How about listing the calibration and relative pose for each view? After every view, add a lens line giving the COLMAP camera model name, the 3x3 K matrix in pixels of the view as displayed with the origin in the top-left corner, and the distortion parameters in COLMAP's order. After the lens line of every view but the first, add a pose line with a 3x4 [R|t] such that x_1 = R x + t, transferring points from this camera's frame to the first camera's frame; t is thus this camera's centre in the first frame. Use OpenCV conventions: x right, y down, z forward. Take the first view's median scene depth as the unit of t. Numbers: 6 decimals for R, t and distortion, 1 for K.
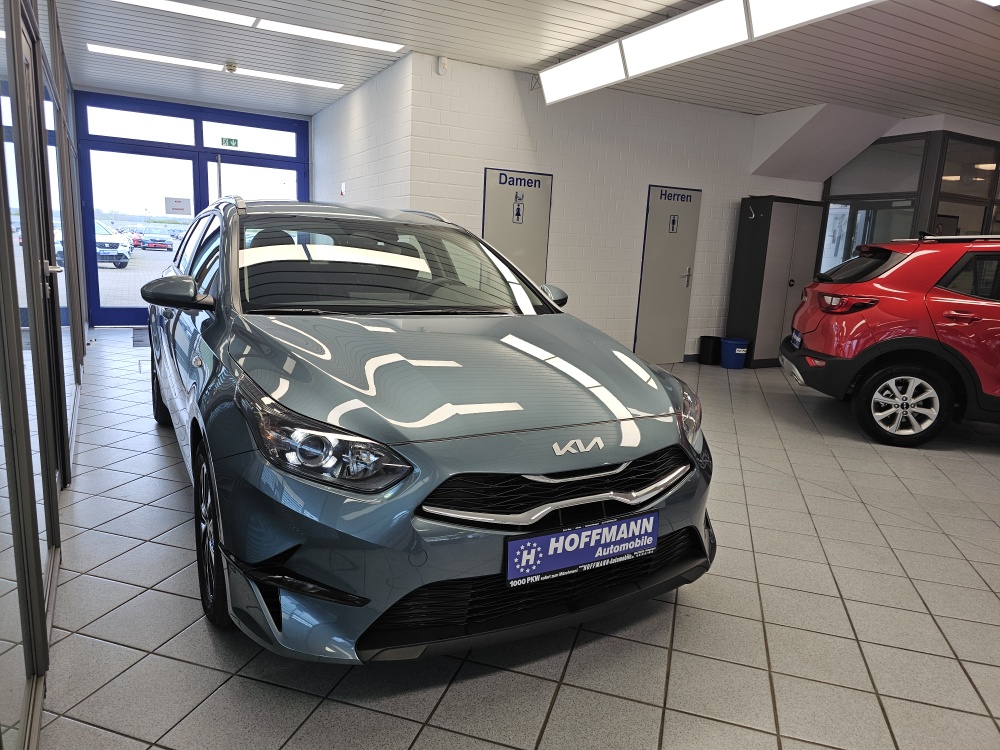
lens RADIAL K [[673.4, 0, 500.0], [0, 673.4, 375.0], [0, 0, 1]] dist [0.062349, -0.074177]
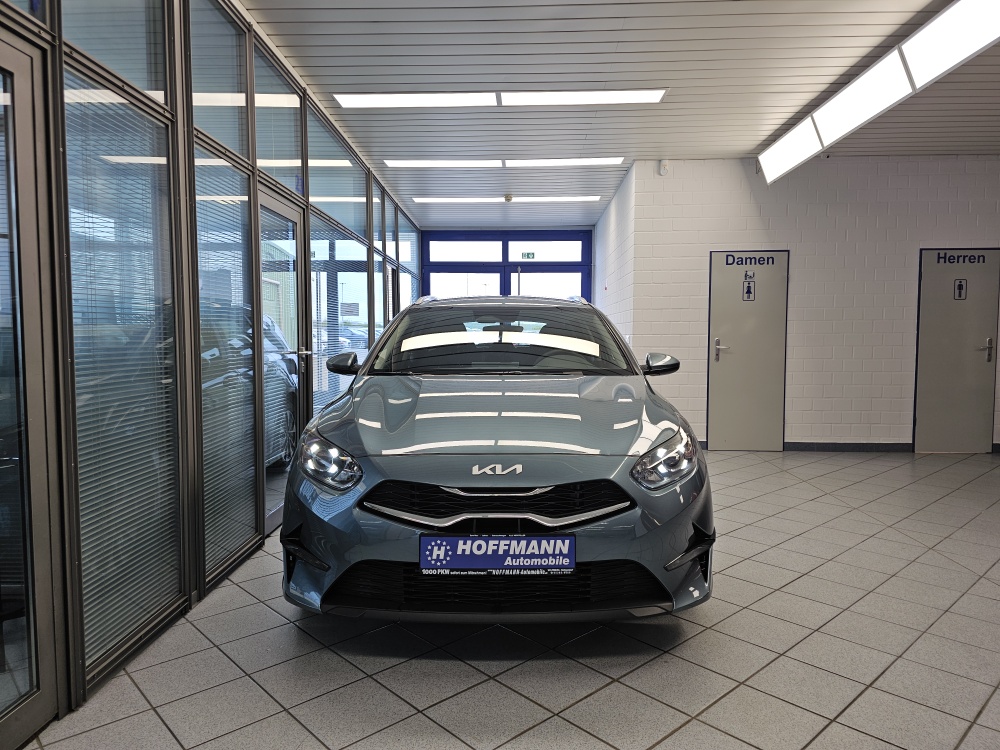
lens RADIAL K [[676.5, 0, 500.3], [0, 676.5, 364.0], [0, 0, 1]] dist [0.046417, -0.060182]
pose [[0.862438, -0.028599, -0.505355, 0.716316], [-0.050008, 0.988704, -0.141296, 0.085914], [0.503687, 0.147131, 0.851265, -0.065425]]
